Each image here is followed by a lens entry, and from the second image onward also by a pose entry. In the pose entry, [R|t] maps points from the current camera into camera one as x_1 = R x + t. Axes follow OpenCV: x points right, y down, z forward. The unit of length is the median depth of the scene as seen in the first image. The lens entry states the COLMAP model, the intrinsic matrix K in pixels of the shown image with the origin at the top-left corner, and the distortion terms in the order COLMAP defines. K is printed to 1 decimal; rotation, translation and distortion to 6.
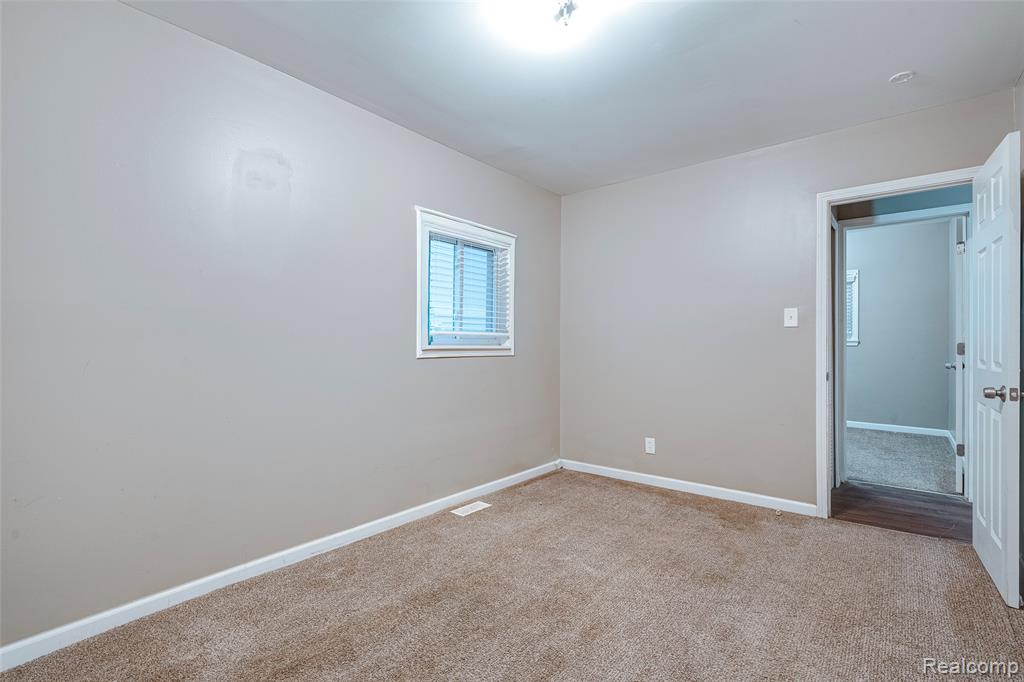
lens RADIAL K [[474.6, 0, 509.0], [0, 474.6, 340.8], [0, 0, 1]] dist [-0.009977, 0.005159]
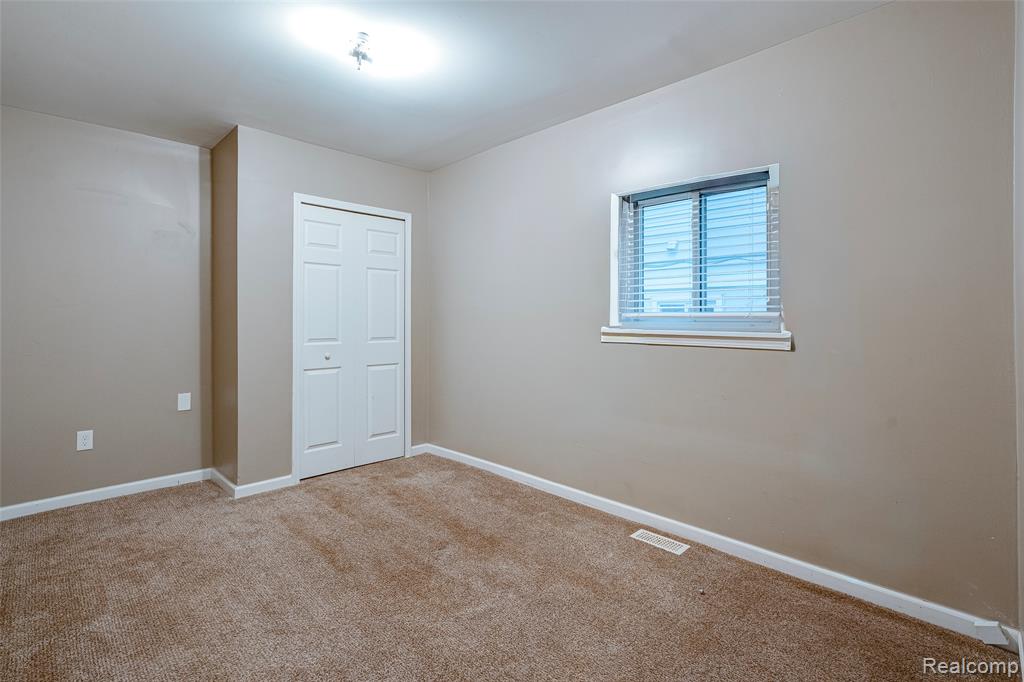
lens RADIAL K [[474.6, 0, 512.4], [0, 474.6, 334.6], [0, 0, 1]] dist [-0.009977, 0.005159]
pose [[-0.093788, 0.021540, -0.995359, 0.698838], [-0.005504, 0.999739, 0.022154, 0.001008], [0.995577, 0.007556, -0.093645, 0.825987]]
